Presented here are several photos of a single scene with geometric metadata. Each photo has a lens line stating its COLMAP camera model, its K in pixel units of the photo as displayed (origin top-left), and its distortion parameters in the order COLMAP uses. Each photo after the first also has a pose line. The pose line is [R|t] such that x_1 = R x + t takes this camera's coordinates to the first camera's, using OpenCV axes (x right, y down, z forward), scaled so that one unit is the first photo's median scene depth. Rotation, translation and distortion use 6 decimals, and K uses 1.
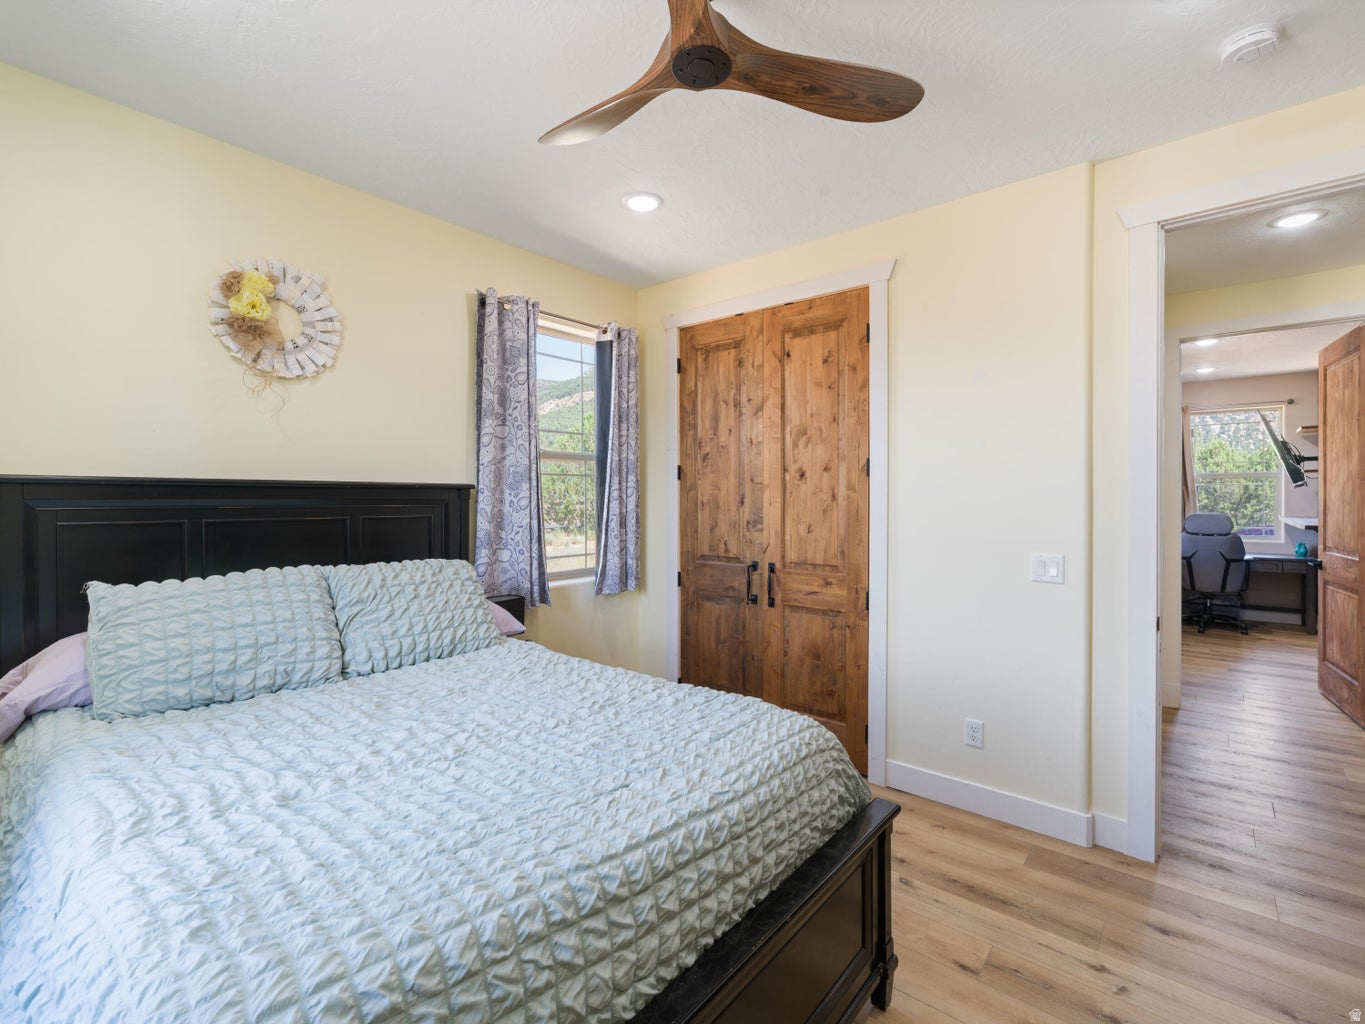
lens RADIAL K [[625.5, 0, 683.6], [0, 625.5, 510.0], [0, 0, 1]] dist [0.000705, -0.000428]
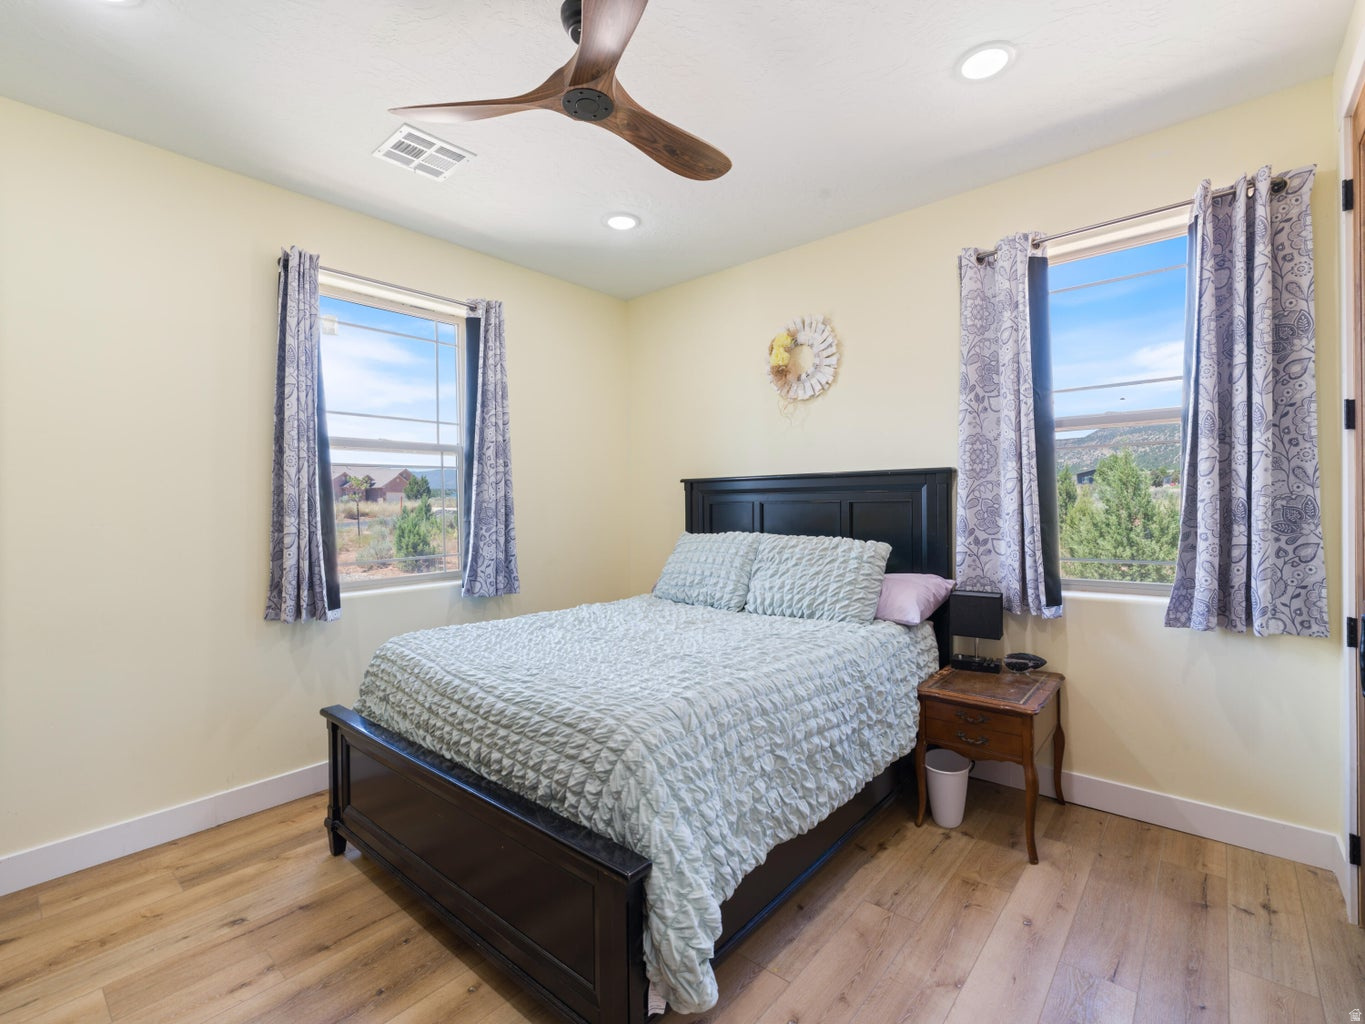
lens RADIAL K [[625.5, 0, 683.6], [0, 625.5, 510.0], [0, 0, 1]] dist [0.000705, -0.000428]
pose [[-0.015701, 0.016531, -0.999740, 0.746082], [-0.005626, 0.999846, 0.016621, 0.012274], [0.999861, 0.005885, -0.015605, 0.742340]]
